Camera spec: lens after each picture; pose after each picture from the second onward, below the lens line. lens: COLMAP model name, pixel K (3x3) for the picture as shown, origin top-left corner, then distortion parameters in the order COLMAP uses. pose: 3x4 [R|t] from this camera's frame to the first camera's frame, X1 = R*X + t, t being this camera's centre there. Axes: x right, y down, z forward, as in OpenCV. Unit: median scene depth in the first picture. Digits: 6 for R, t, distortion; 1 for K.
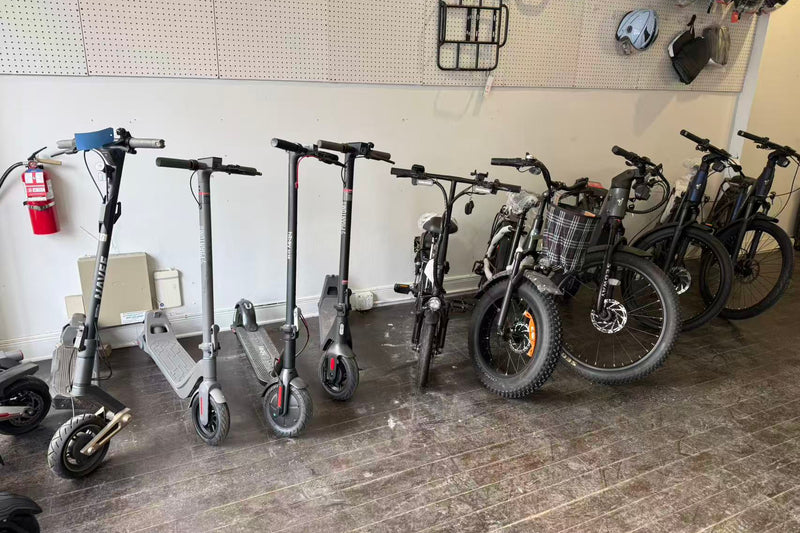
lens RADIAL K [[563.8, 0, 400.0], [0, 563.8, 266.5], [0, 0, 1]] dist [-0.001955, -0.004301]
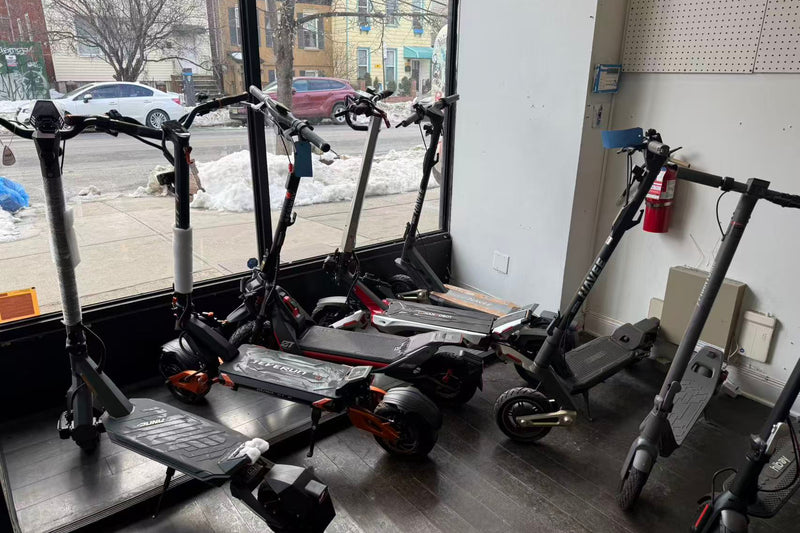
lens RADIAL K [[563.8, 0, 400.0], [0, 563.8, 266.5], [0, 0, 1]] dist [-0.001955, -0.004301]
pose [[0.193822, 0.296802, -0.935062, 0.300557], [-0.303185, 0.924600, 0.230636, -0.116921], [0.933012, 0.238795, 0.269194, 0.394749]]
